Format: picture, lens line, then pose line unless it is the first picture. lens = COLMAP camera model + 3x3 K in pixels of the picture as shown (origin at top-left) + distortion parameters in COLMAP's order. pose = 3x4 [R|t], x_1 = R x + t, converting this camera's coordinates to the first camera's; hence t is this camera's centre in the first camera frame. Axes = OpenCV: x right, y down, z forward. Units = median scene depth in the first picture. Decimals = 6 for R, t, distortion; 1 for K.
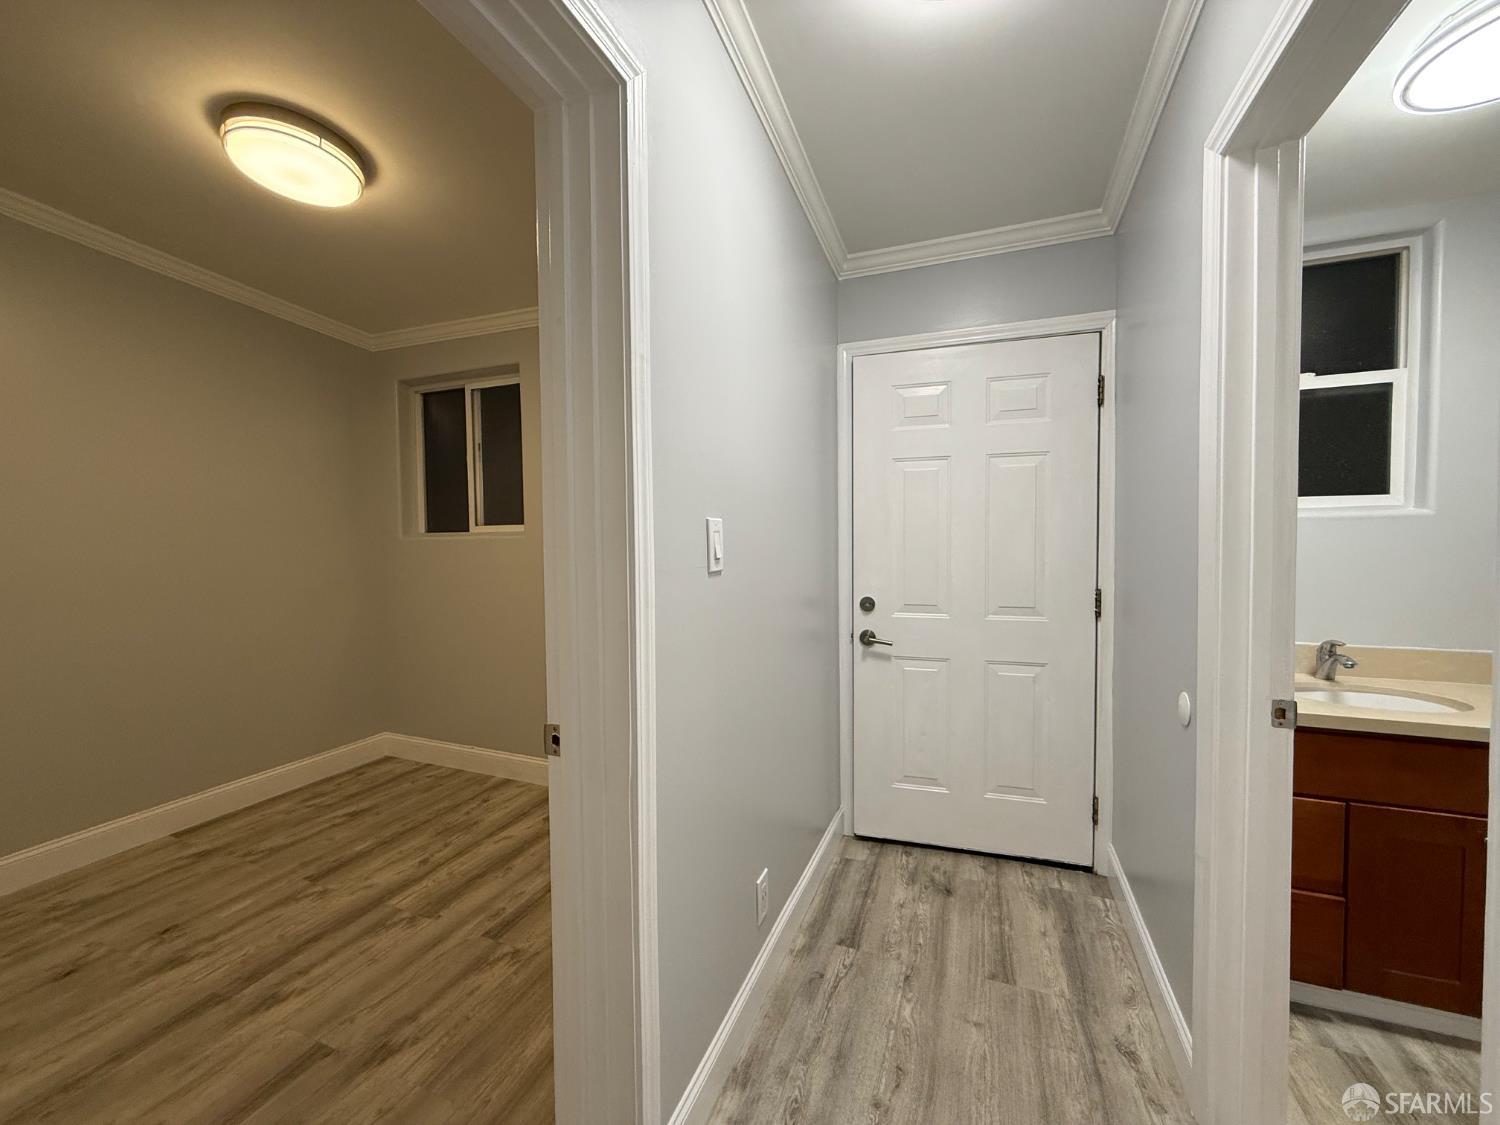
lens RADIAL K [[599.6, 0, 749.2], [0, 599.6, 557.9], [0, 0, 1]] dist [0.000151, 0.000559]
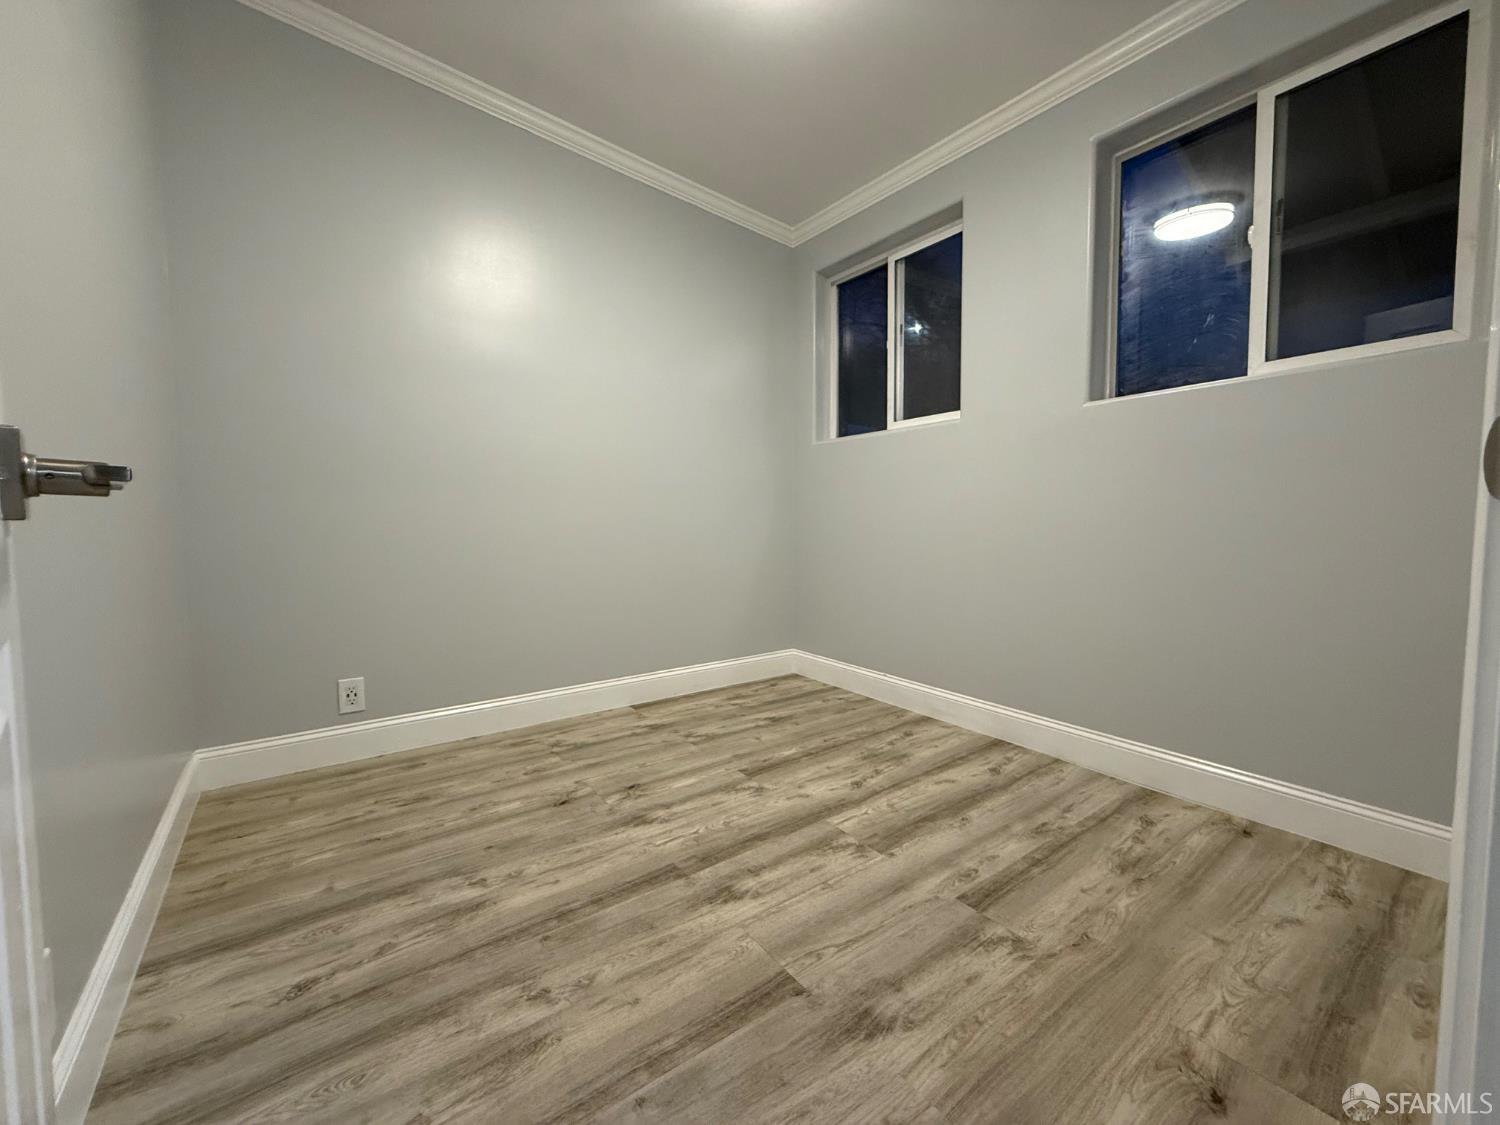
lens RADIAL K [[599.6, 0, 750.6], [0, 599.6, 559.3], [0, 0, 1]] dist [0.000151, 0.000559]
pose [[0.849948, 0.039383, -0.525392, -0.270972], [-0.022696, 0.999014, 0.038169, 0.184458], [0.526377, -0.020518, 0.850004, 0.243685]]
